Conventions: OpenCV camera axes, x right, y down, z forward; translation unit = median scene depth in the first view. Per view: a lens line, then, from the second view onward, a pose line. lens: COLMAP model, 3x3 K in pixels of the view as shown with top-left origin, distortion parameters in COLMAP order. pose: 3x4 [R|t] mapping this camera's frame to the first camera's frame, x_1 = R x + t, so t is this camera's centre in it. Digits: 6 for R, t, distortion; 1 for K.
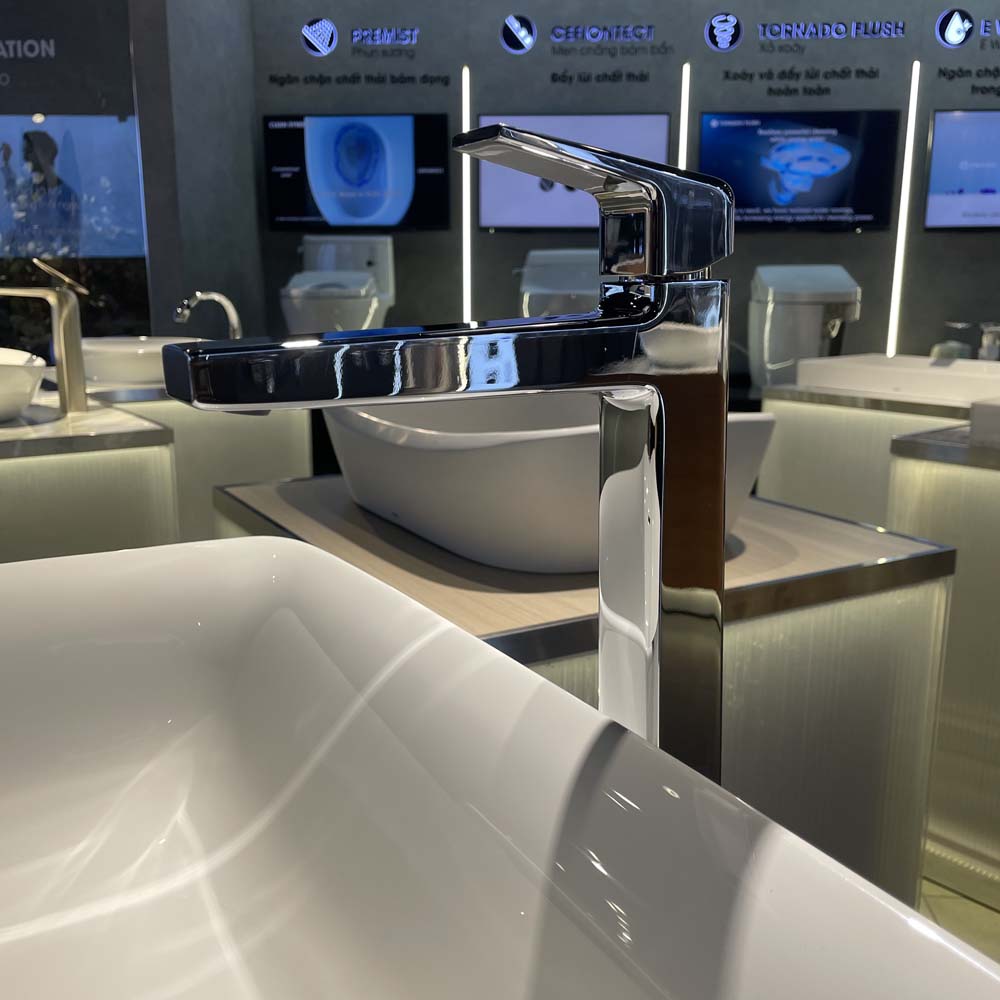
lens RADIAL K [[1056.2, 0, 501.4], [0, 1056.2, 518.4], [0, 0, 1]] dist [0.090048, 0.003980]
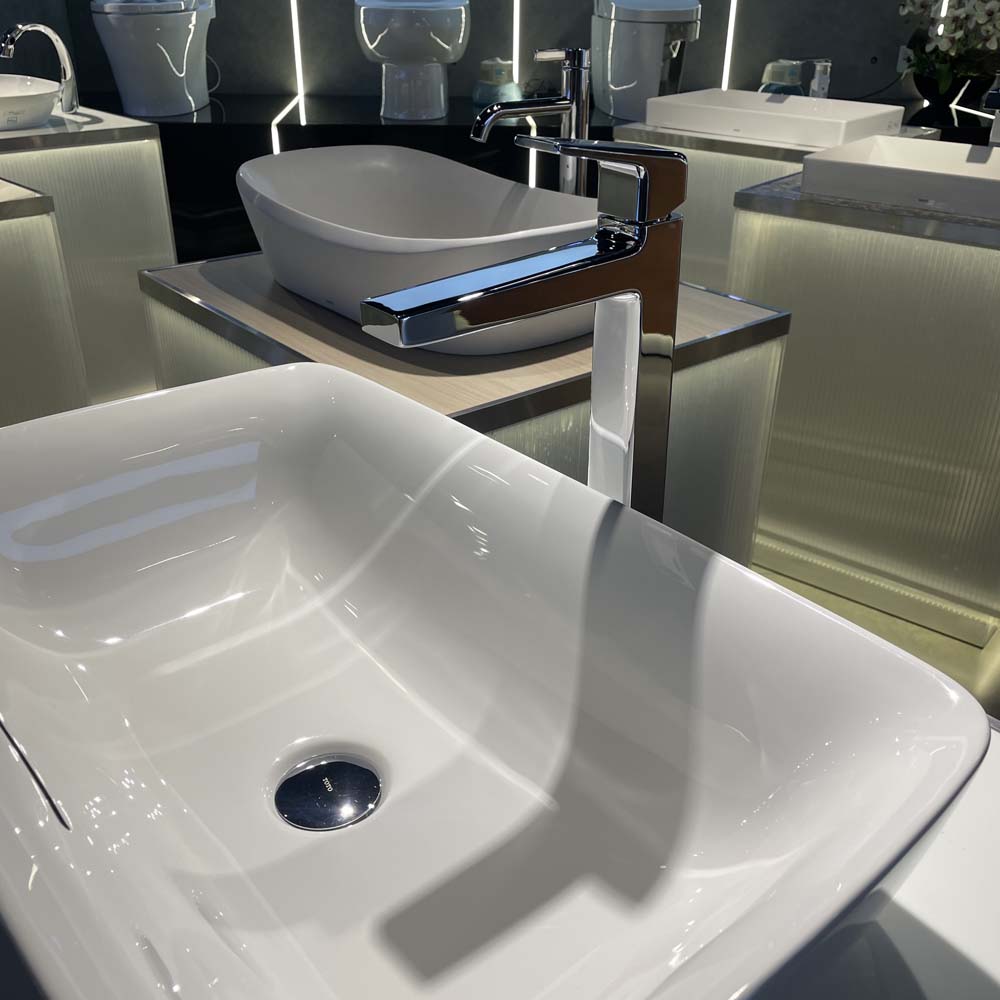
lens RADIAL K [[1056.2, 0, 501.4], [0, 1056.2, 518.4], [0, 0, 1]] dist [0.090048, 0.003980]
pose [[0.986847, -0.074855, 0.143279, -0.110509], [0.035563, 0.965145, 0.259290, -0.077771], [-0.157694, -0.250784, 0.955113, -0.205920]]
